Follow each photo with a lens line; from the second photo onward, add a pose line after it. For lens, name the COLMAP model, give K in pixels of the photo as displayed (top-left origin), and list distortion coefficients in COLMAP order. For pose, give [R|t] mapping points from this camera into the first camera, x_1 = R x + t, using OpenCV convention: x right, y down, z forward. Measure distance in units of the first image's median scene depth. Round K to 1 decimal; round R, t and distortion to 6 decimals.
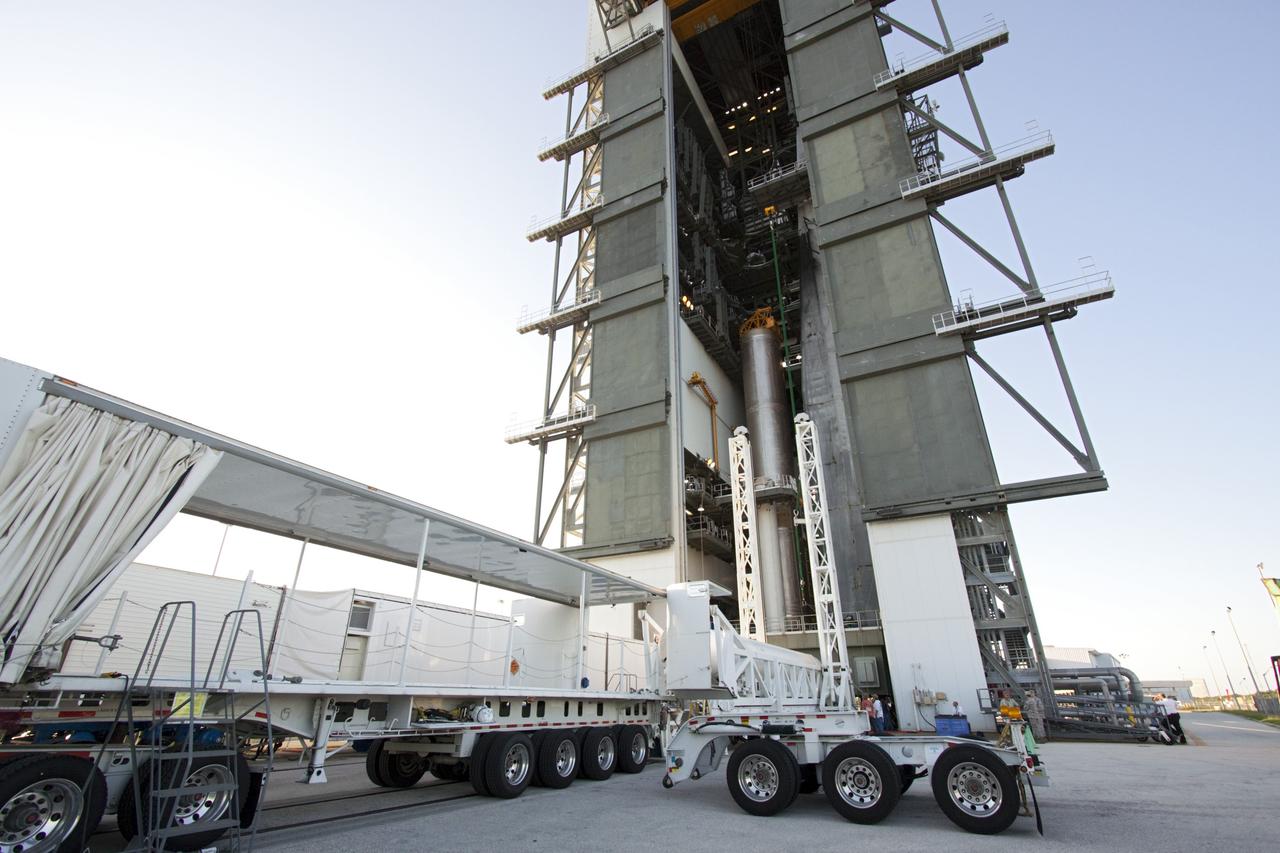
lens RADIAL K [[590.8, 0, 646.9], [0, 590.8, 441.3], [0, 0, 1]] dist [-0.011823, 0.000492]
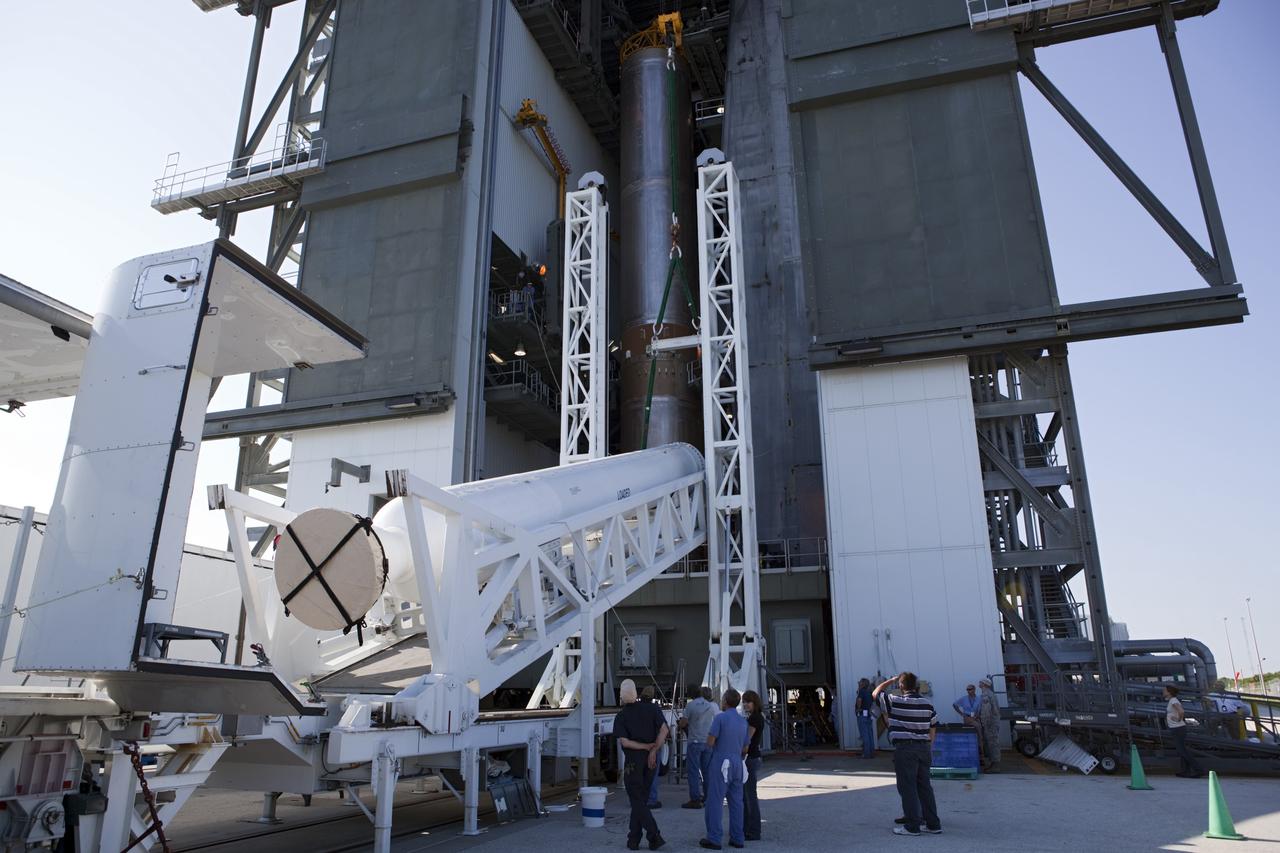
lens RADIAL K [[885.4, 0, 632.7], [0, 885.4, 420.5], [0, 0, 1]] dist [-0.116104, 0.087650]
pose [[0.986447, 0.047361, 0.157098, 0.073533], [-0.065288, 0.991675, 0.110991, 0.085111], [-0.150533, -0.119743, 0.981326, 0.204816]]
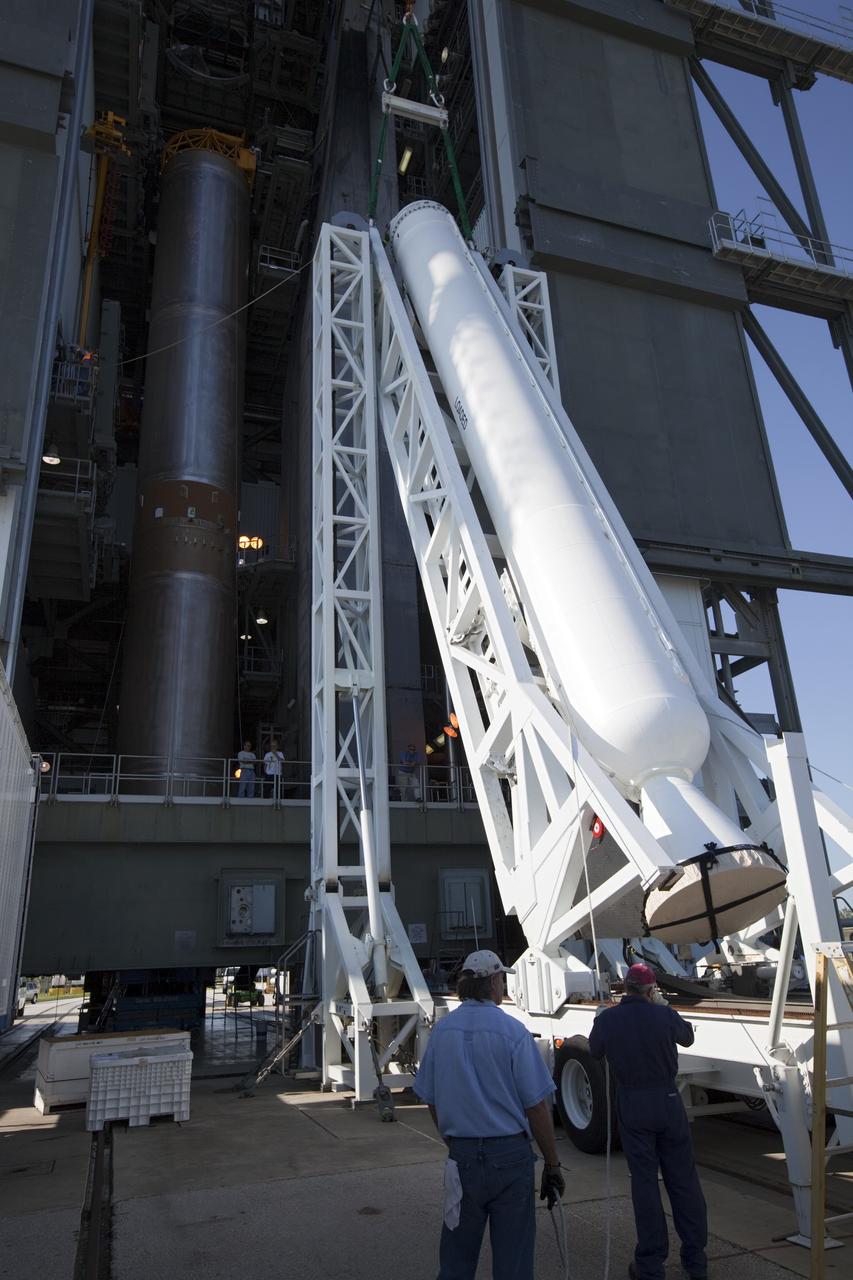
lens RADIAL K [[864.5, 0, 415.9], [0, 864.5, 649.2], [0, 0, 1]] dist [-0.040898, 0.071225]
pose [[0.690833, 0.223236, 0.687688, -0.093623], [-0.260045, 0.964208, -0.051765, 0.207733], [-0.674630, -0.143069, 0.724158, 0.486578]]
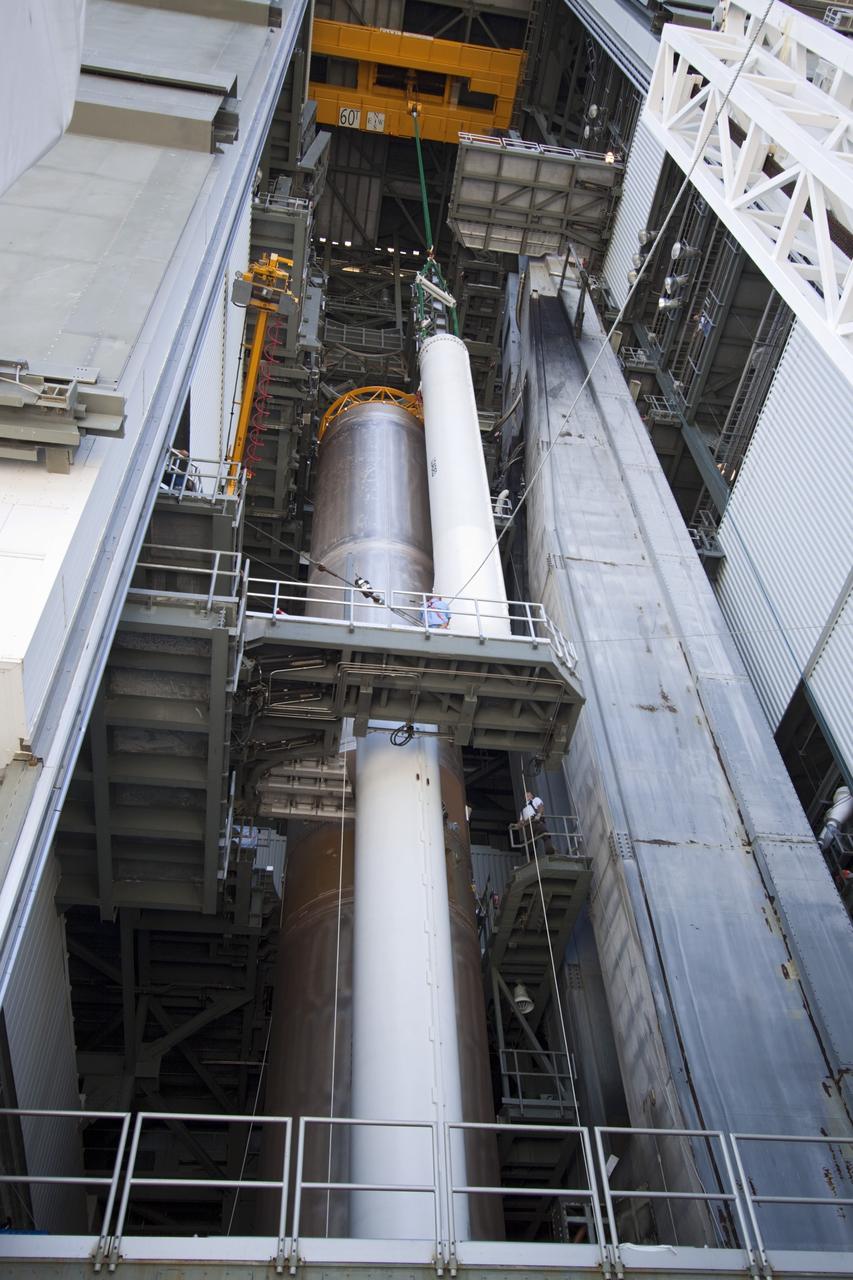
lens RADIAL K [[1093.2, 0, 445.9], [0, 1093.2, 626.7], [0, 0, 1]] dist [-0.006569, 0.007868]
pose [[0.799030, 0.450790, 0.397918, 0.023493], [-0.202050, 0.824586, -0.528426, 0.307097], [-0.566327, 0.341829, 0.749952, 0.715926]]
